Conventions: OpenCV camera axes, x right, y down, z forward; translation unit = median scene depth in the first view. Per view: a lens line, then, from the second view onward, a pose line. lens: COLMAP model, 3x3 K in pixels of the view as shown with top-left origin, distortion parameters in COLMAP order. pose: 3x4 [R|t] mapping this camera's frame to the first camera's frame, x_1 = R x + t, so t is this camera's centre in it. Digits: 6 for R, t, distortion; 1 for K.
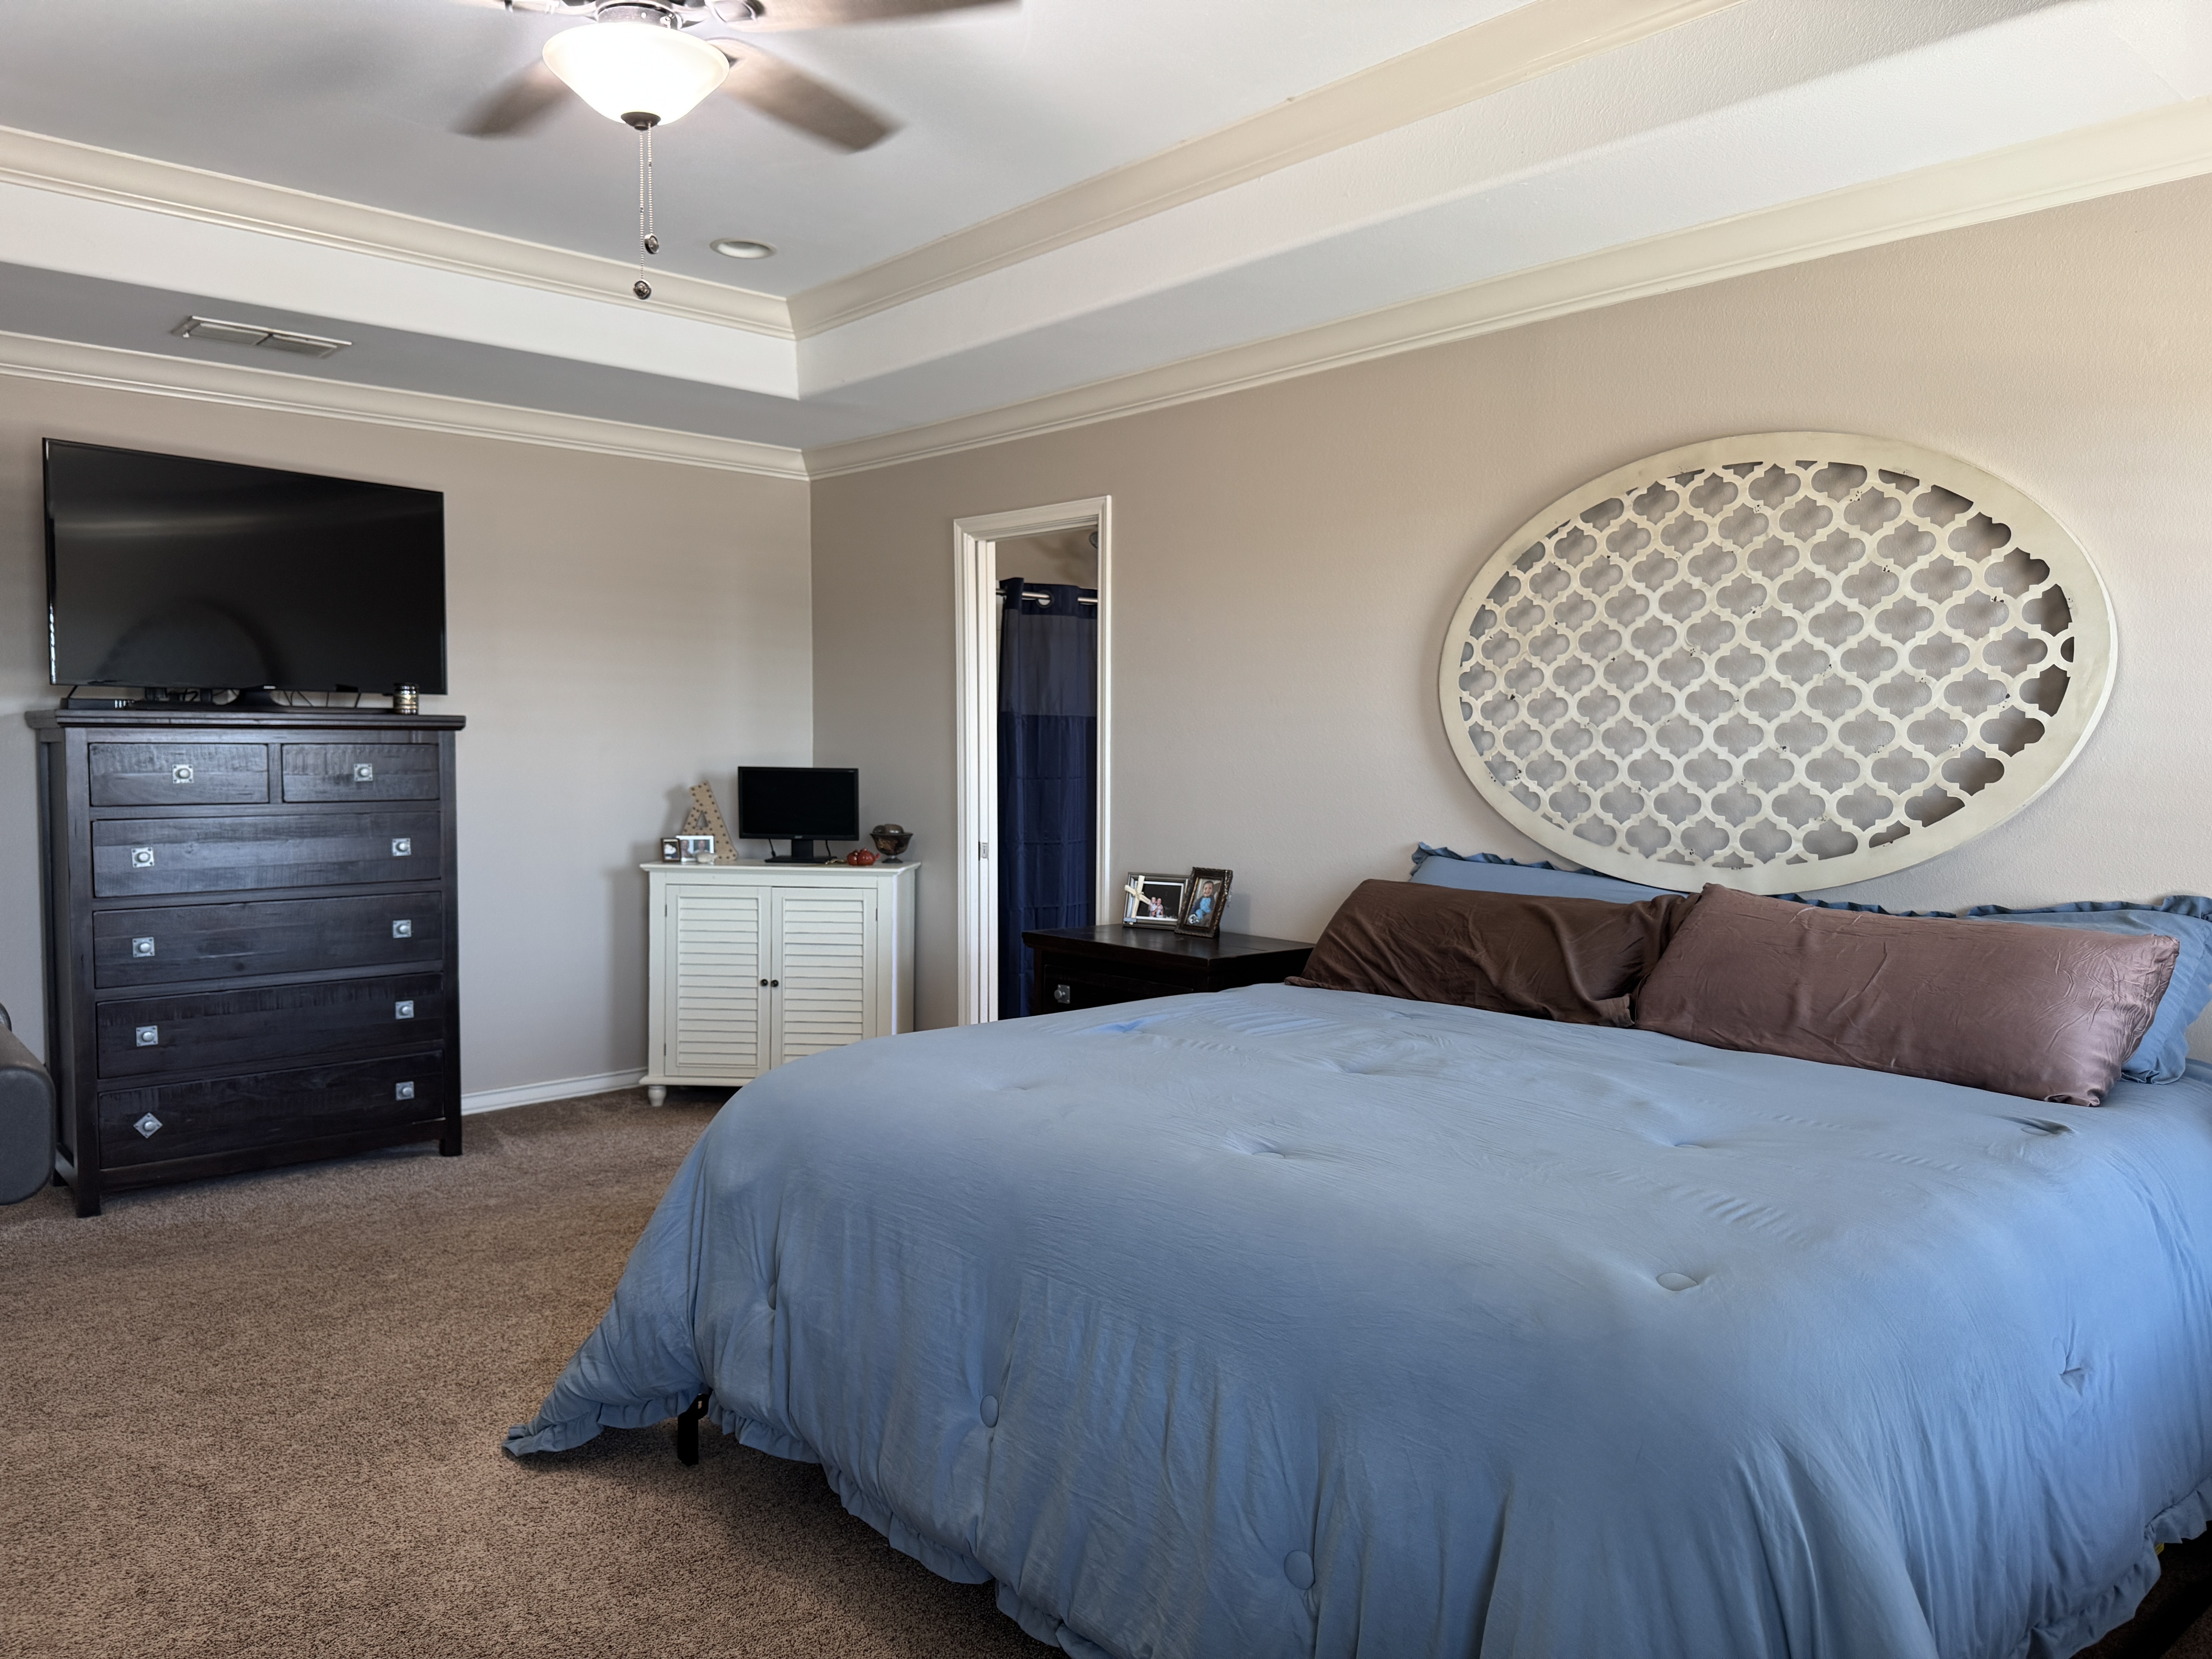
lens RADIAL K [[1575.1, 0, 1105.4], [0, 1575.1, 830.4], [0, 0, 1]] dist [0.066867, -0.083279]
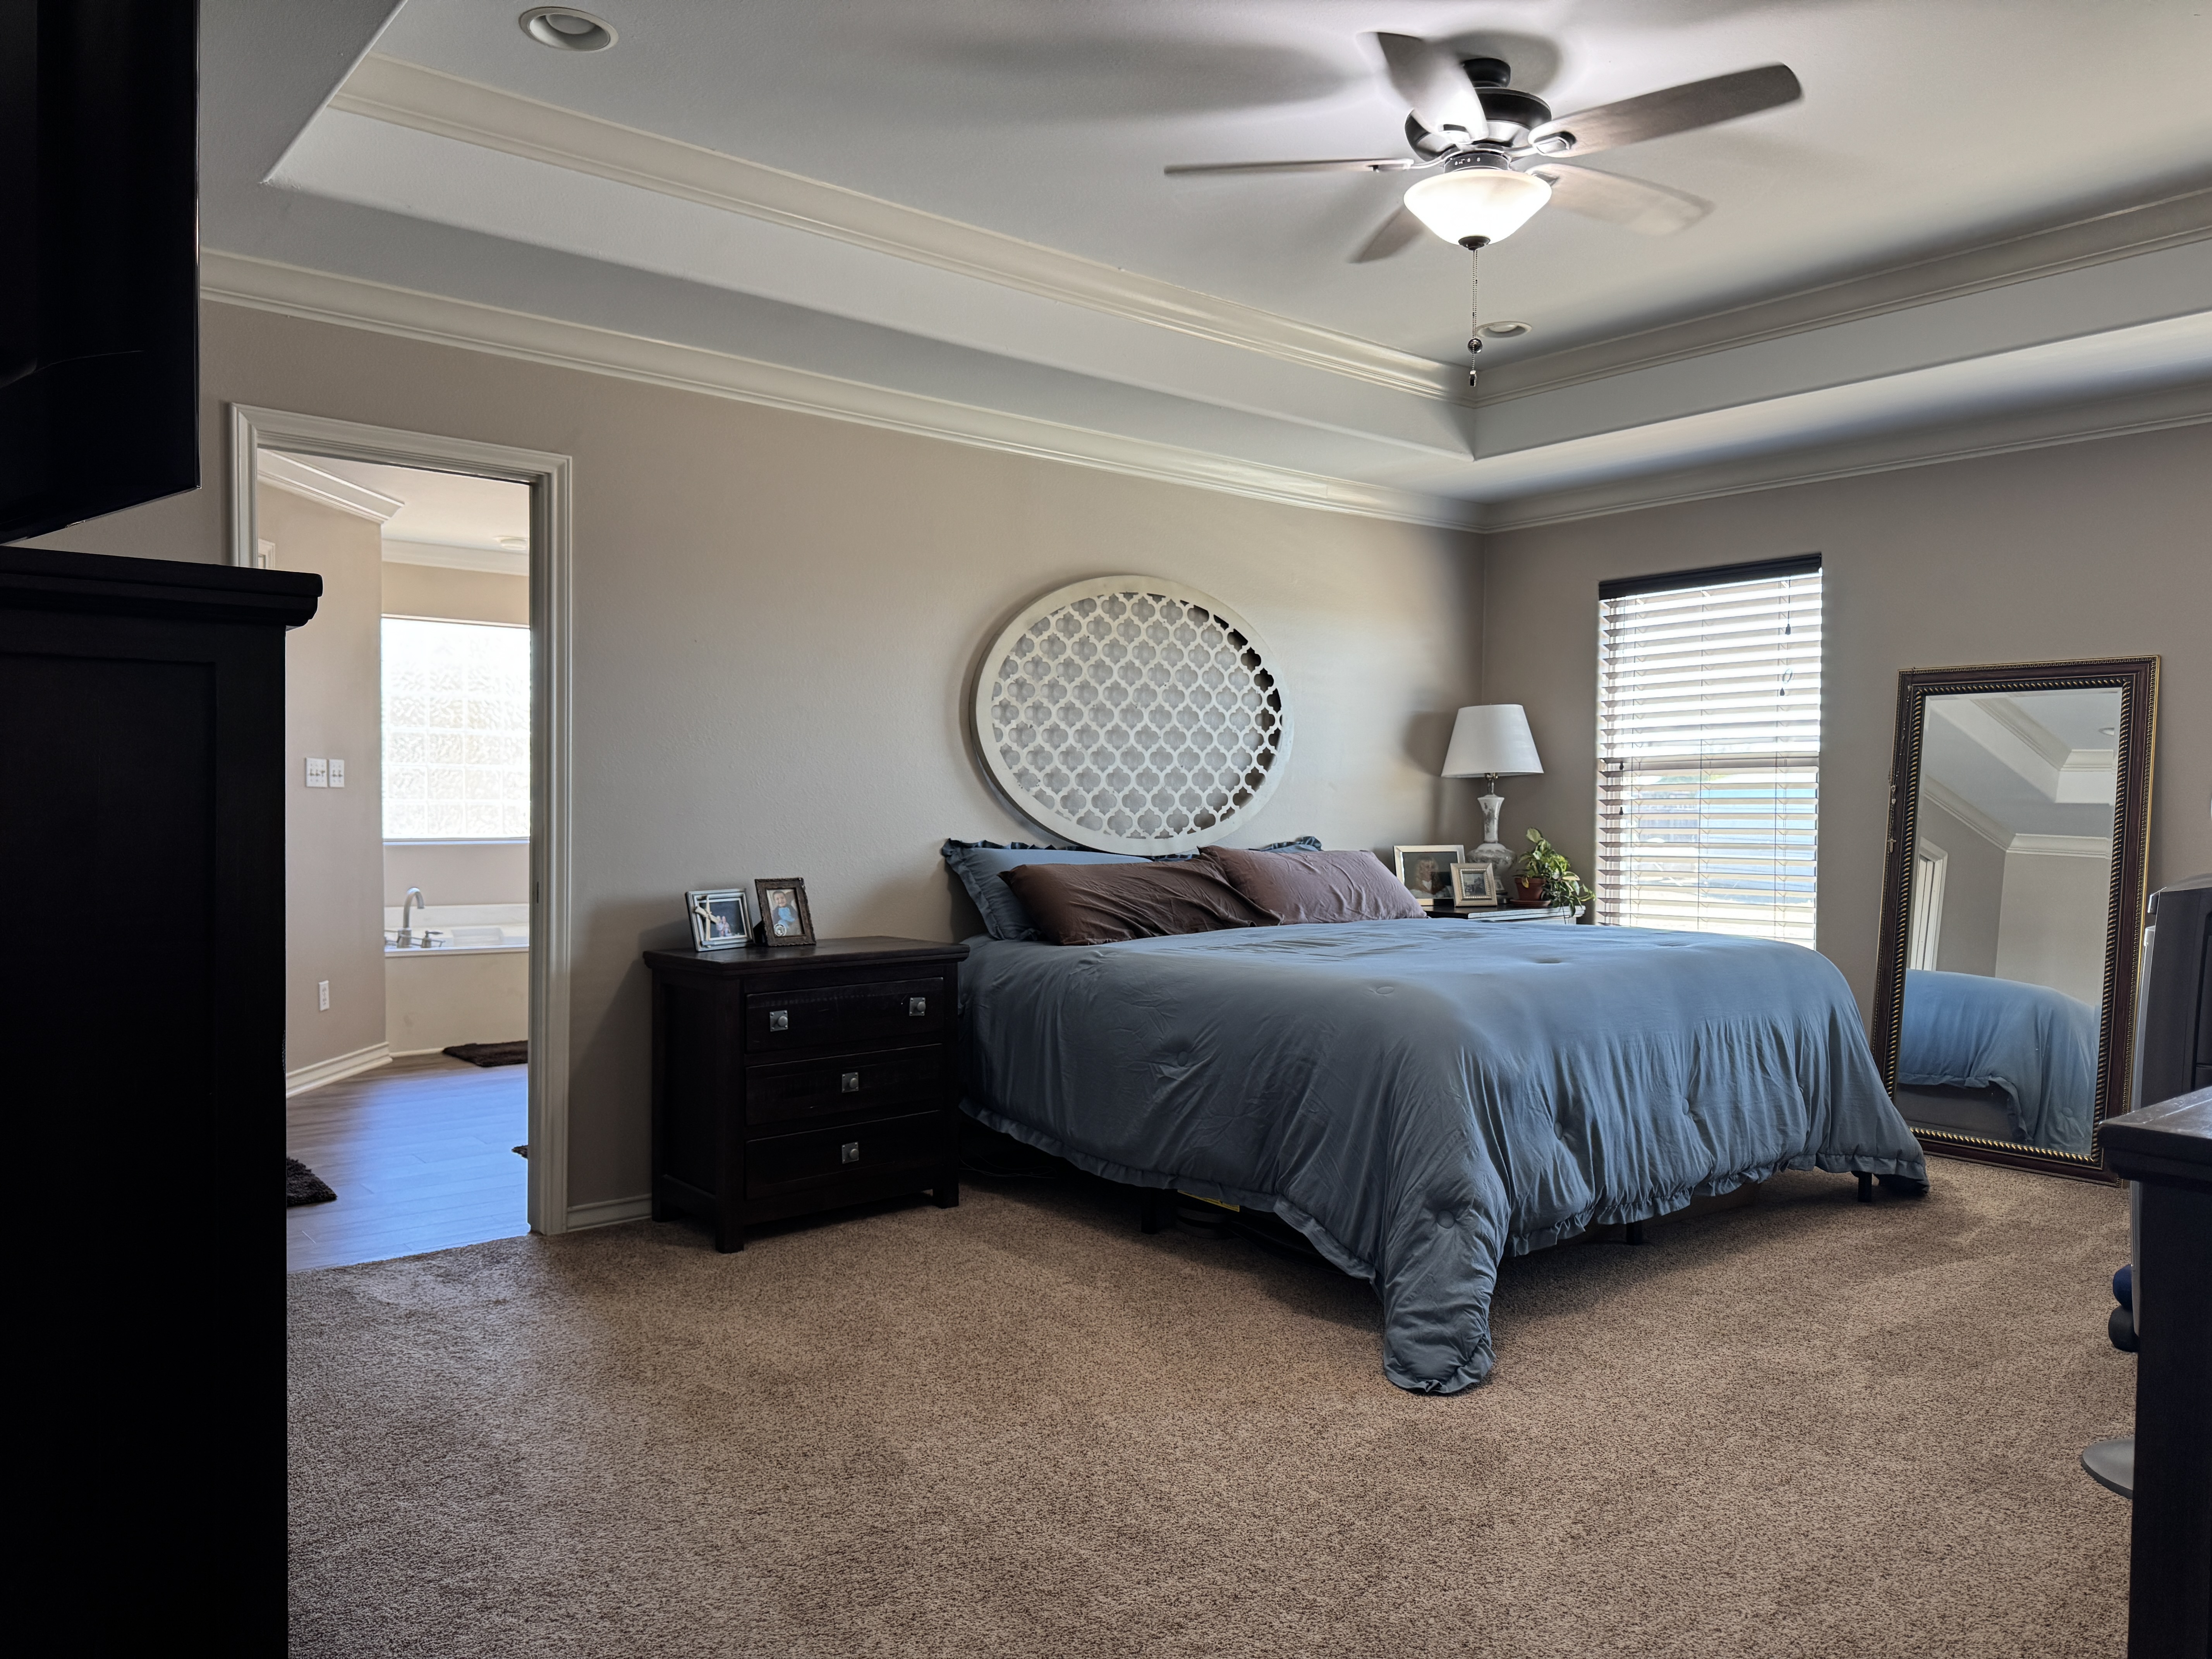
lens RADIAL K [[1575.1, 0, 1104.7], [0, 1575.1, 825.0], [0, 0, 1]] dist [0.066867, -0.083279]
pose [[0.018216, -0.014078, 0.999735, -1.154402], [0.056185, 0.998335, 0.013035, -0.013743], [-0.998254, 0.055932, 0.018977, 0.955729]]
